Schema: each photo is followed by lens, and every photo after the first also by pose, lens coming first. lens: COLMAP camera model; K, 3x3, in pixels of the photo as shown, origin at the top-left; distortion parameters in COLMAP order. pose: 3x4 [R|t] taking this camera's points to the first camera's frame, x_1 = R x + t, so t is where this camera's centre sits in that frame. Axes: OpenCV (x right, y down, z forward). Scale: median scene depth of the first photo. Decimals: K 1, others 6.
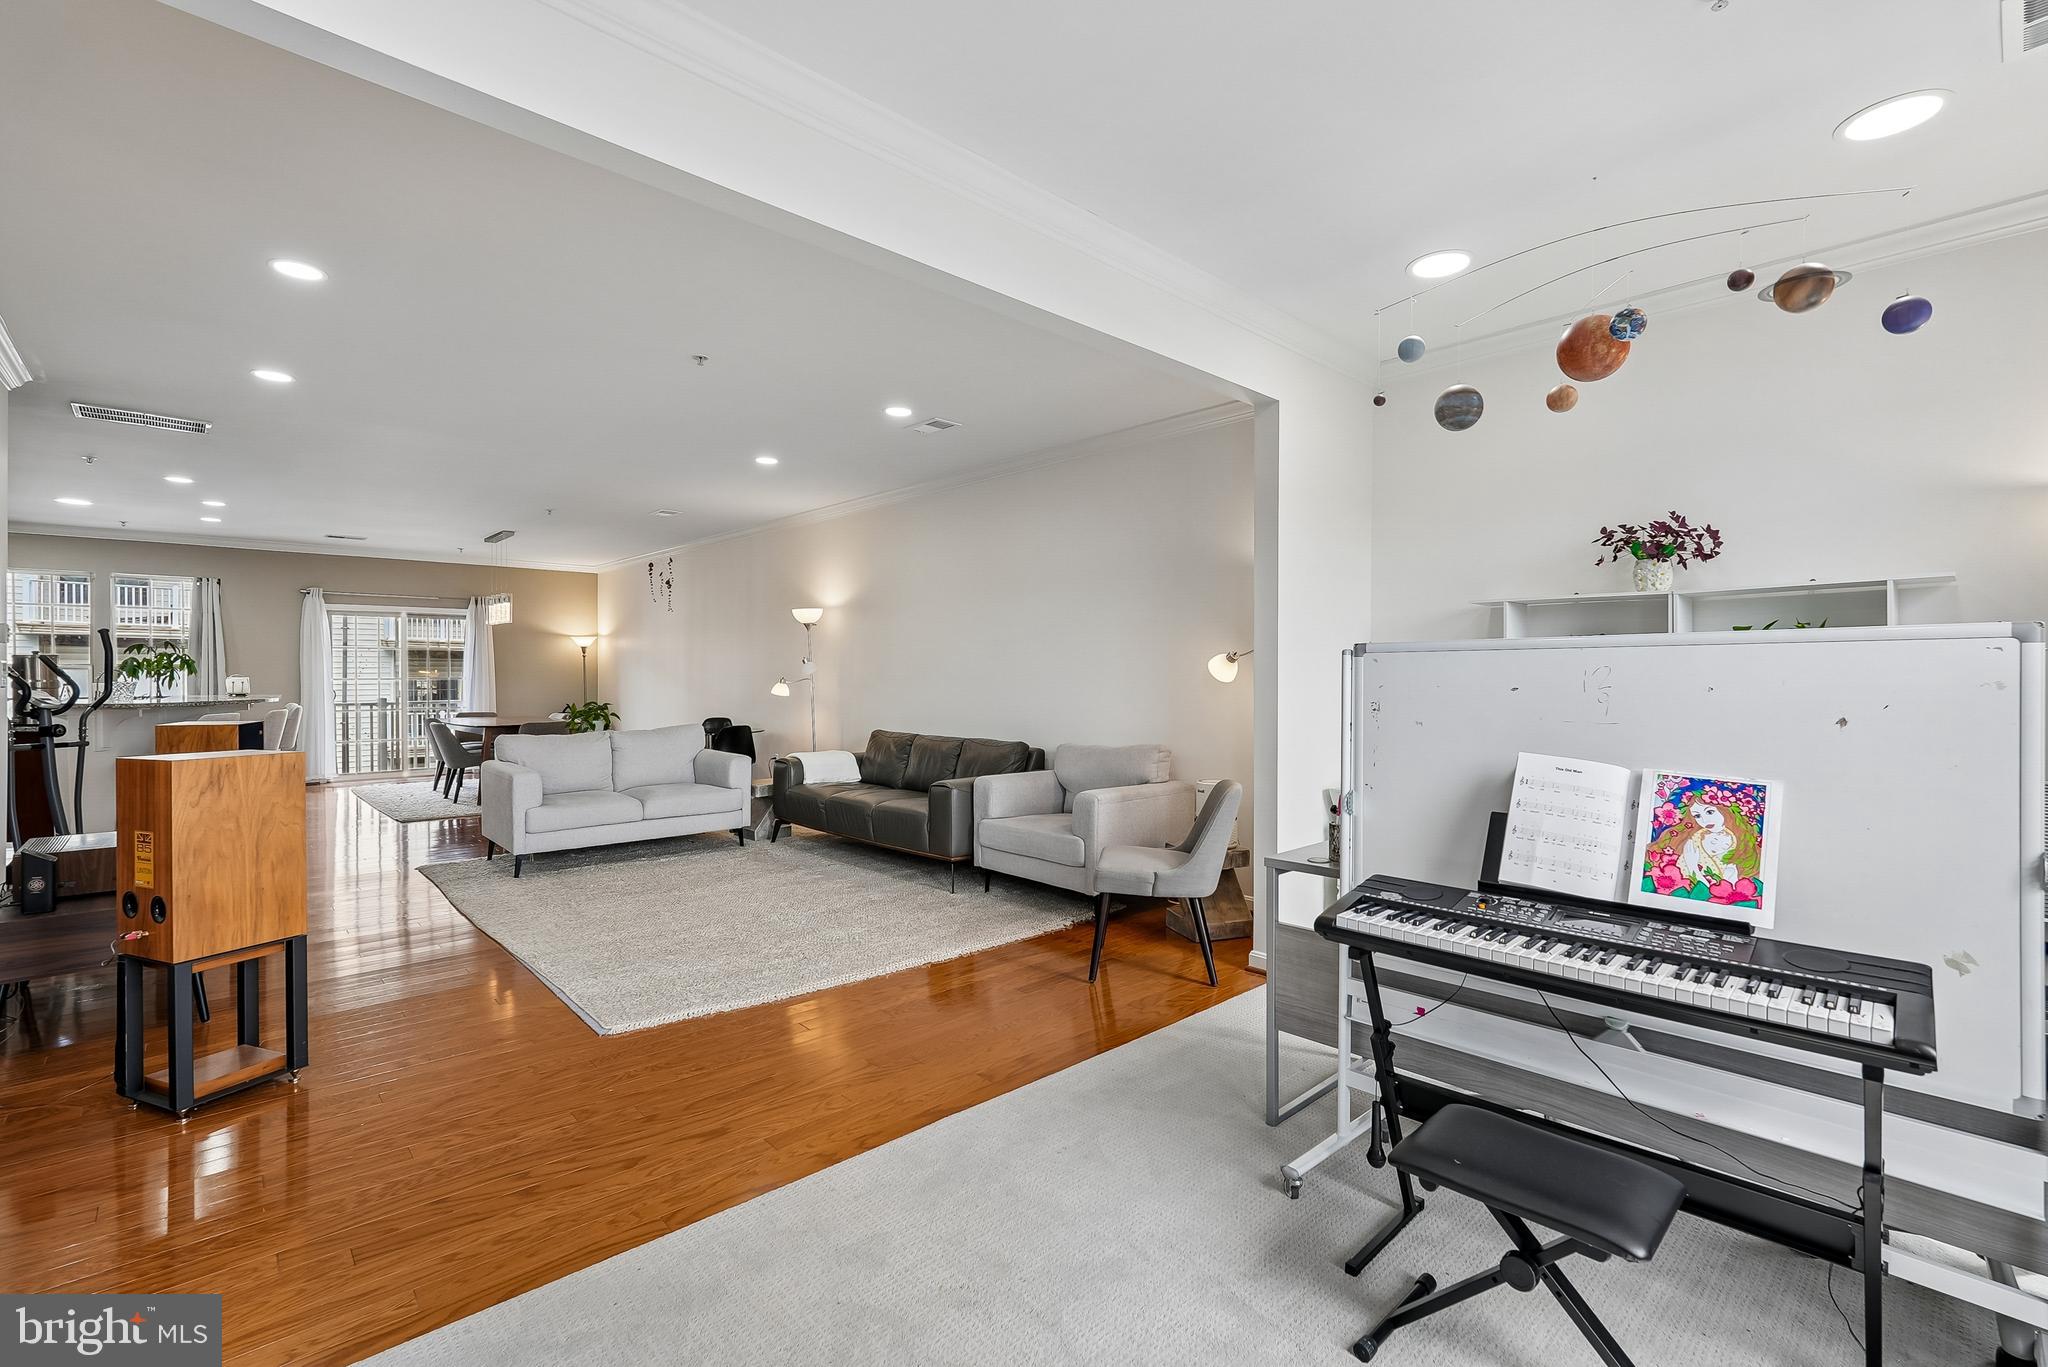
lens RADIAL K [[902.4, 0, 1013.2], [0, 902.4, 674.5], [0, 0, 1]] dist [-0.014938, 0.007904]
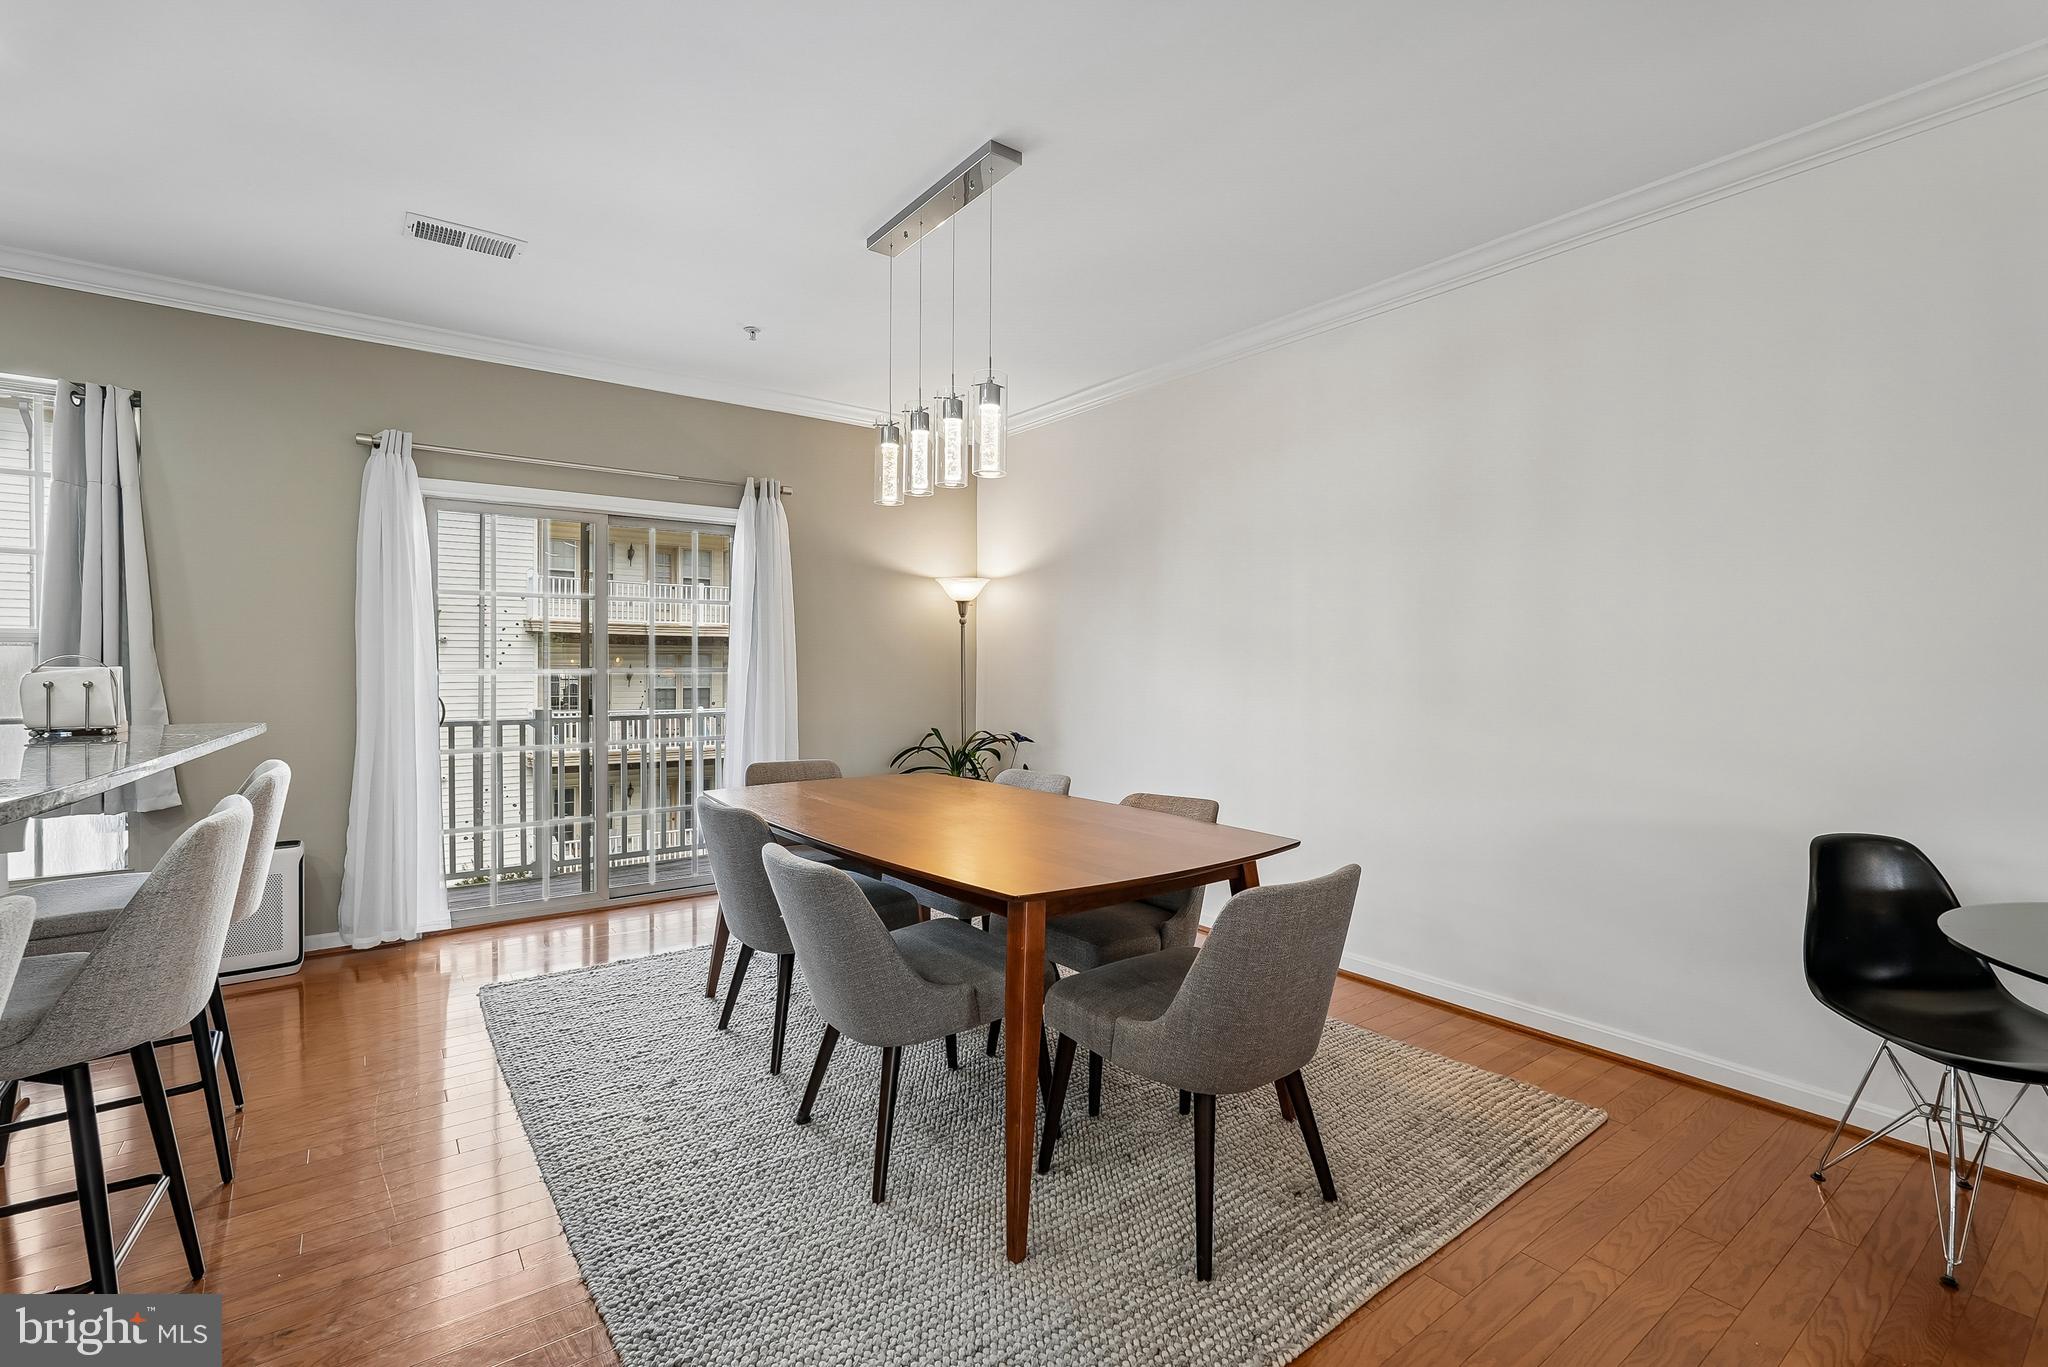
lens RADIAL K [[906.8, 0, 1022.1], [0, 906.8, 674.1], [0, 0, 1]] dist [0.002204, 0.000233]
pose [[0.994550, 0.003493, -0.104205, -0.739702], [-0.002310, 0.999932, 0.011474, 0.001842], [0.104238, -0.011171, 0.994490, 1.009307]]
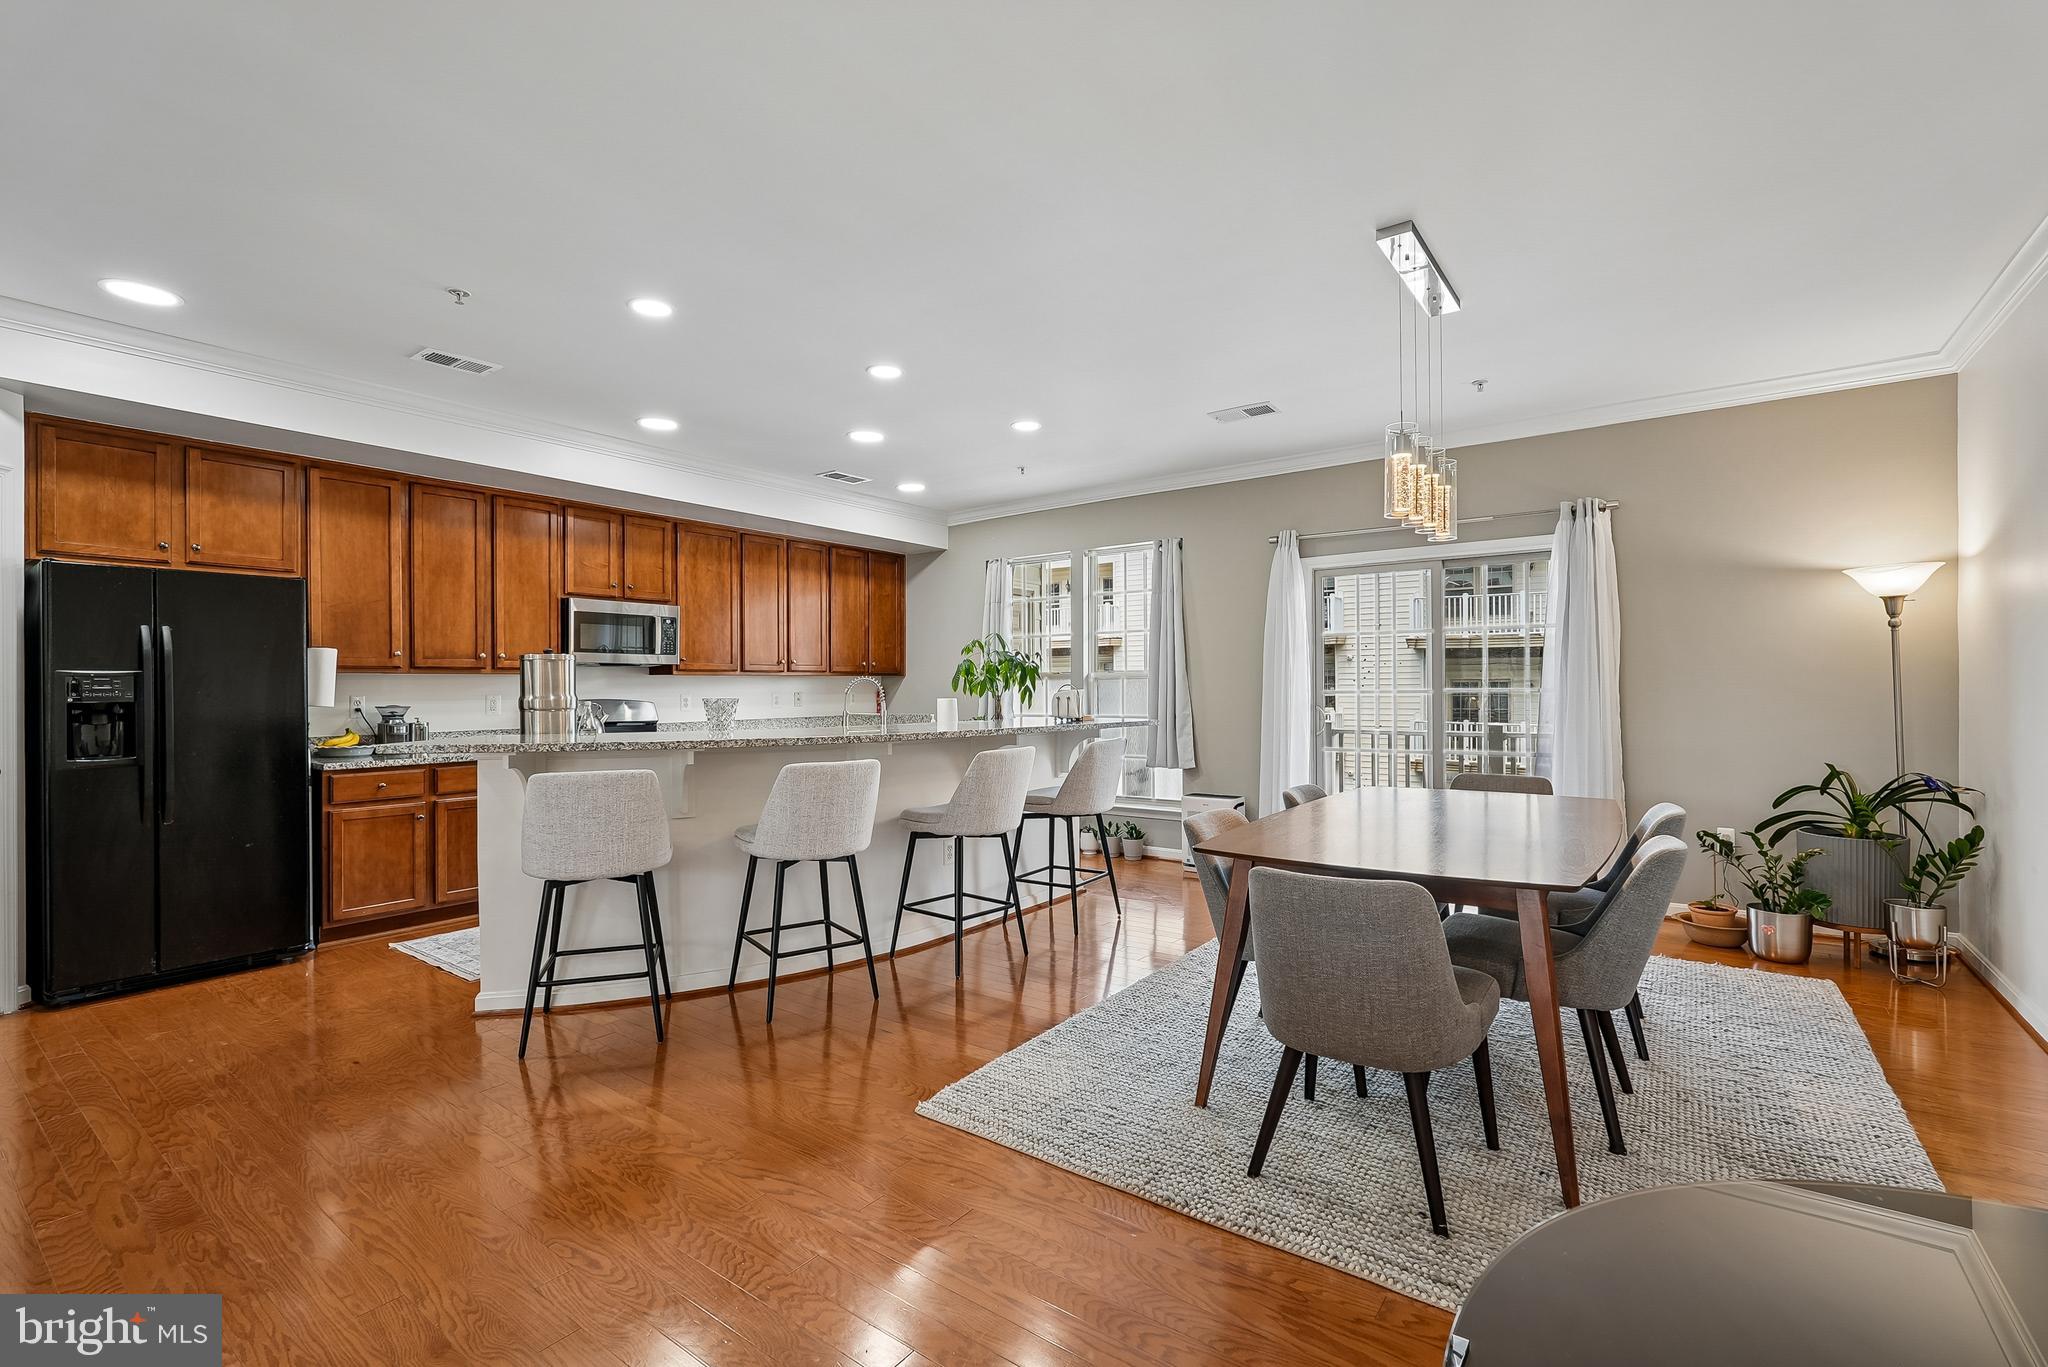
lens RADIAL K [[909.6, 0, 1026.3], [0, 909.6, 686.1], [0, 0, 1]] dist [-0.015958, 0.007999]
pose [[0.187463, -0.003463, -0.982266, -0.381167], [0.006972, 0.999973, -0.002194, 0.002395], [0.982247, -0.006437, 0.187482, 1.144085]]
